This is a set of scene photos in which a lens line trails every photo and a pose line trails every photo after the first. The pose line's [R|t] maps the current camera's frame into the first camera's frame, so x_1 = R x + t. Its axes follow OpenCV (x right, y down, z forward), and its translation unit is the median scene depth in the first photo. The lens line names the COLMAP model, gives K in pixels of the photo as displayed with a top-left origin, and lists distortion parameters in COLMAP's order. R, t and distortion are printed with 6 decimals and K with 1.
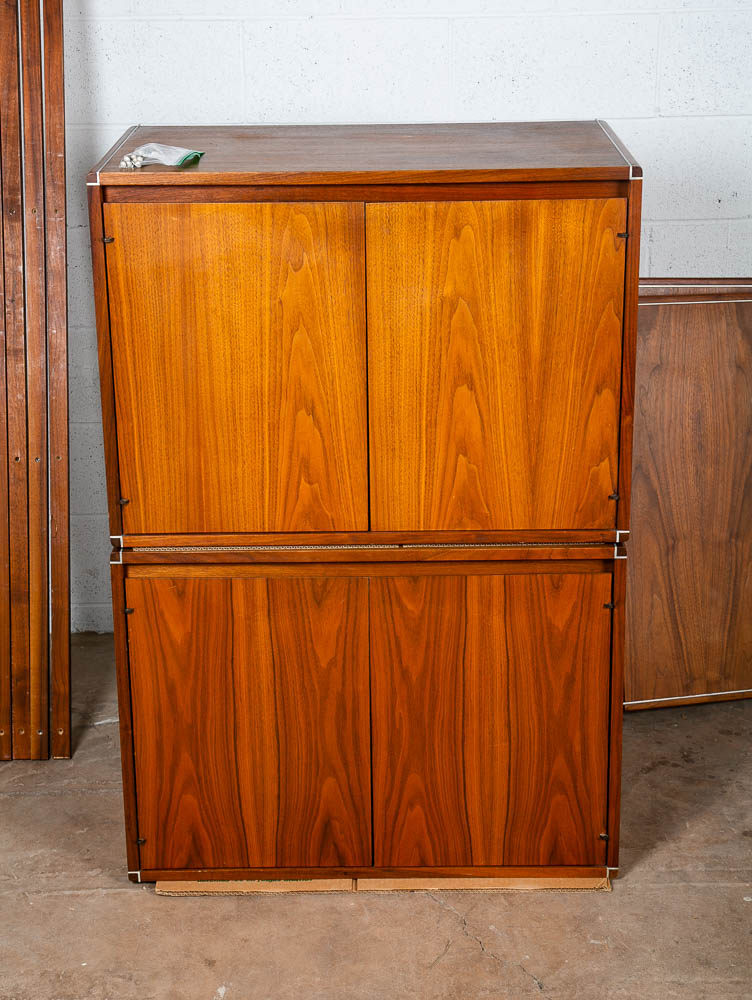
lens RADIAL K [[2016.8, 0, 329.1], [0, 2016.8, 504.5], [0, 0, 1]] dist [0.166293, 0.296463]
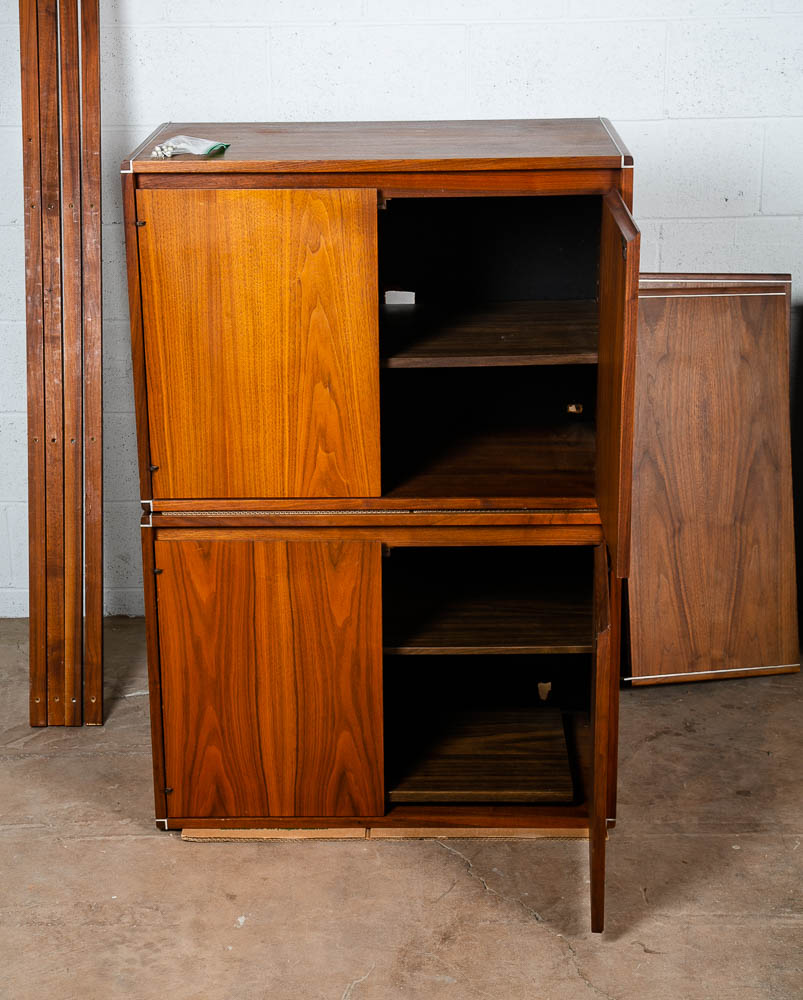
lens RADIAL K [[2265.3, 0, 352.7], [0, 2265.3, 549.7], [0, 0, 1]] dist [0.239966, -0.109696]
pose [[0.999840, 0.005378, -0.017057, 0.024859], [-0.005697, 0.999809, -0.018692, 0.062776], [0.016953, 0.018786, 0.999680, -0.203057]]
